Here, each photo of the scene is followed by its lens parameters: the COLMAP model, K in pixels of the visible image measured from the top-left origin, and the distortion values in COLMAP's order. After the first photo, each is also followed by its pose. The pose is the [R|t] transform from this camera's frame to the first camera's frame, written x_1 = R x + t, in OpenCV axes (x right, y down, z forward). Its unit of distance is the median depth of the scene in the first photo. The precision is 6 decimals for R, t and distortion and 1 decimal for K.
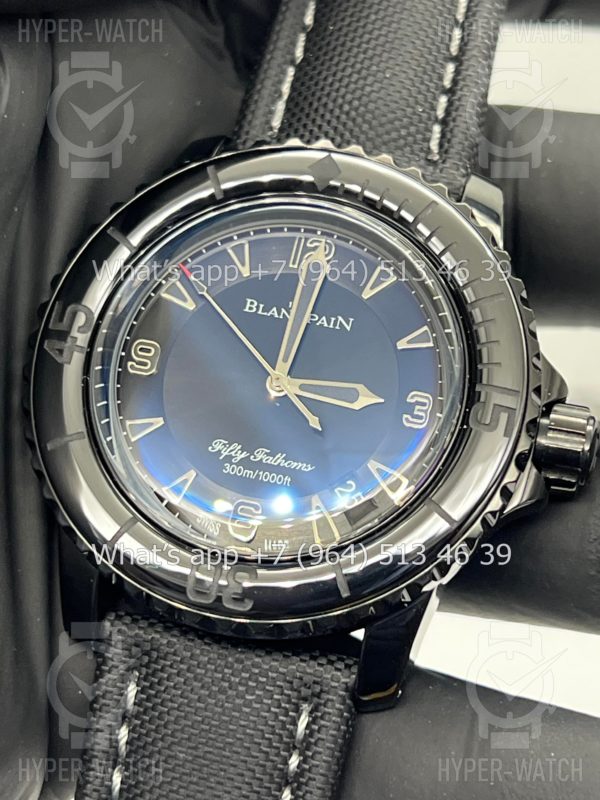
lens RADIAL K [[1891.3, 0, 298.7], [0, 1891.3, 406.8], [0, 0, 1]] dist [0.235922, 0.000000]
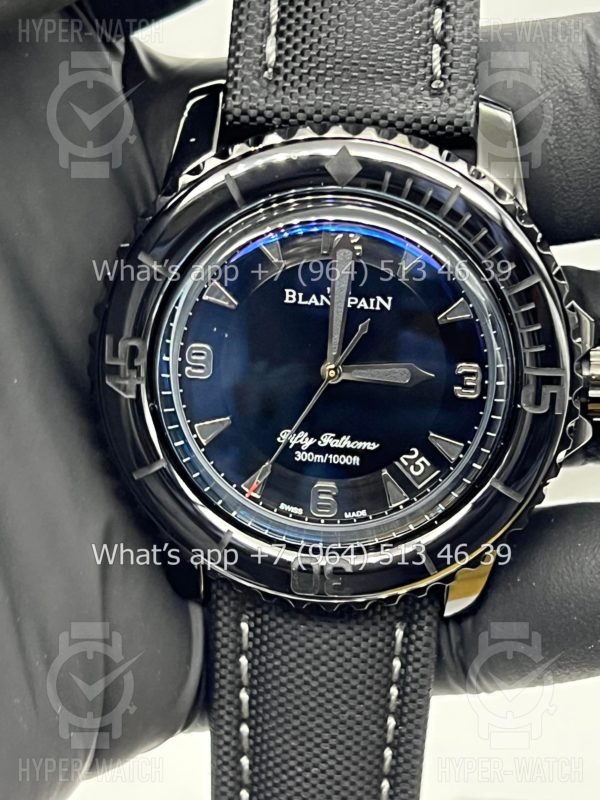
lens RADIAL K [[1891.3, 0, 302.4], [0, 1891.3, 404.5], [0, 0, 1]] dist [0.235922, 0.000000]
pose [[0.982807, -0.183968, 0.015683, -0.046637], [0.151755, 0.853247, 0.498939, -0.525041], [-0.105170, -0.487981, 0.866495, 0.079433]]
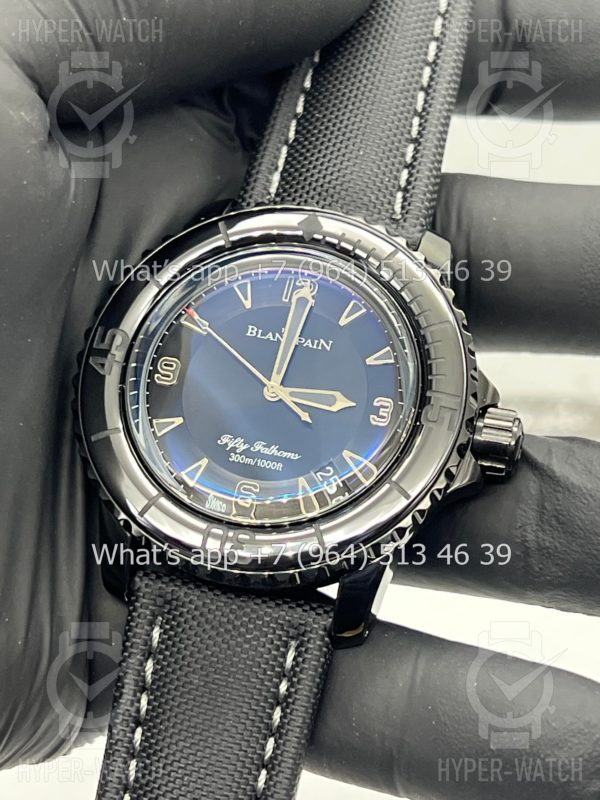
lens RADIAL K [[1891.3, 0, 308.4], [0, 1891.3, 401.8], [0, 0, 1]] dist [0.235922, 0.000000]
pose [[0.999972, 0.005247, 0.005289, 0.006364], [-0.005009, 0.999014, -0.044109, 0.051006], [-0.005515, 0.044081, 0.999013, -0.274131]]
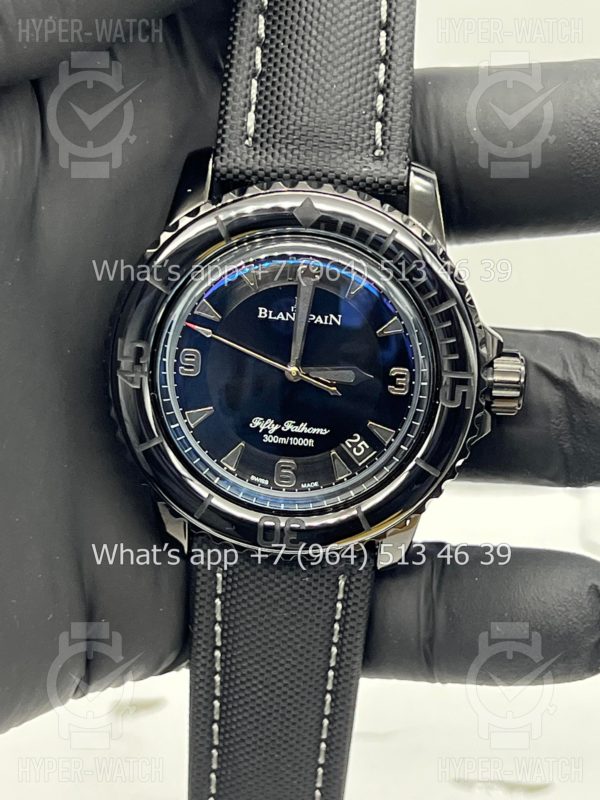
lens RADIAL K [[1891.3, 0, 300.2], [0, 1891.3, 394.6], [0, 0, 1]] dist [0.235922, 0.000000]
pose [[0.984708, -0.163966, 0.058873, -0.088411], [0.117807, 0.875658, 0.468343, -0.631838], [-0.128345, -0.454245, 0.881583, -0.201391]]
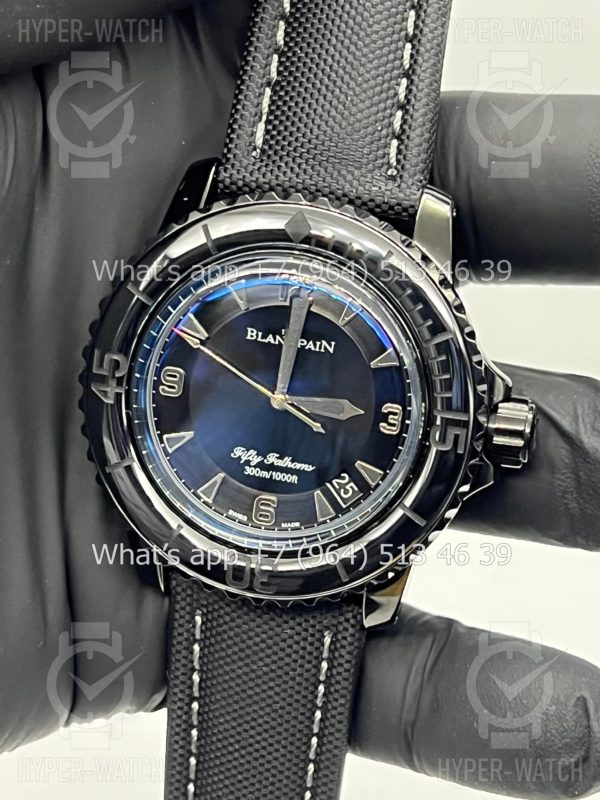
lens RADIAL K [[1891.3, 0, 303.8], [0, 1891.3, 398.4], [0, 0, 1]] dist [0.235922, 0.000000]
pose [[0.991928, -0.083858, -0.095111, 0.124233], [0.114383, 0.915484, 0.385752, -0.494823], [0.054724, -0.393518, 0.917687, -0.147678]]
